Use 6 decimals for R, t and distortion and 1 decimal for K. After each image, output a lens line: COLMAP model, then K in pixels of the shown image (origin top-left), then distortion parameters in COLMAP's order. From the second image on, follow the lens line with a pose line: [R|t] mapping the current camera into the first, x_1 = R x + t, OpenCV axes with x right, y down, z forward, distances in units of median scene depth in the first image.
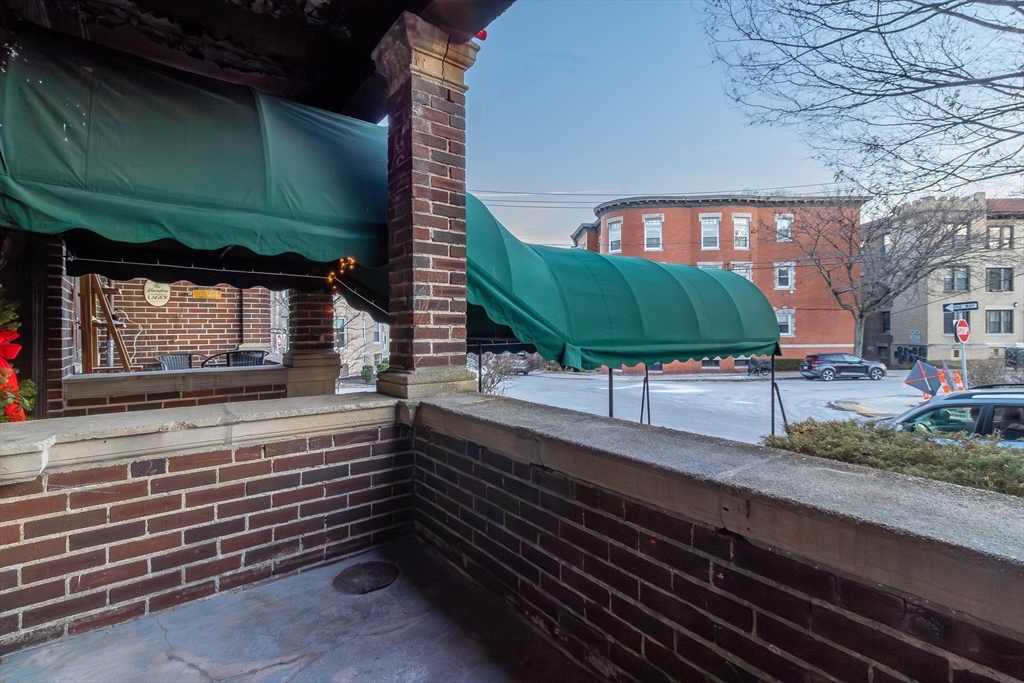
lens RADIAL K [[473.8, 0, 510.5], [0, 473.8, 331.0], [0, 0, 1]] dist [-0.001163, 0.000115]
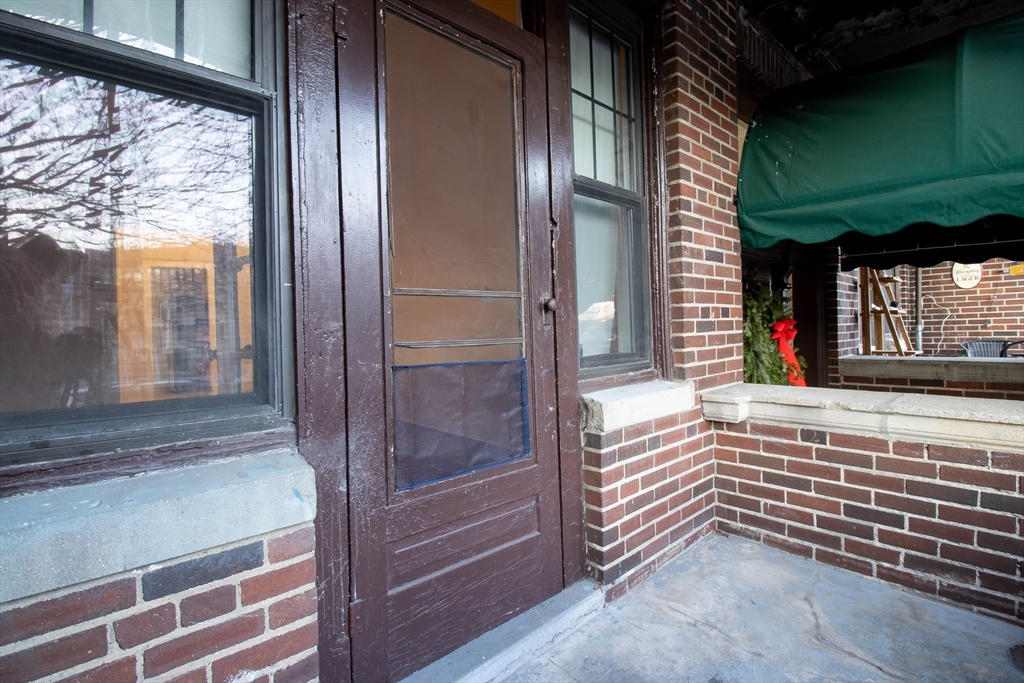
lens RADIAL K [[468.5, 0, 511.6], [0, 468.5, 330.0], [0, 0, 1]] dist [-0.031775, -0.000645]
pose [[0.054220, 0.008746, -0.998491, 0.287330], [0.023330, 0.999678, 0.010023, -0.001238], [0.998256, -0.023838, 0.053998, 0.180562]]
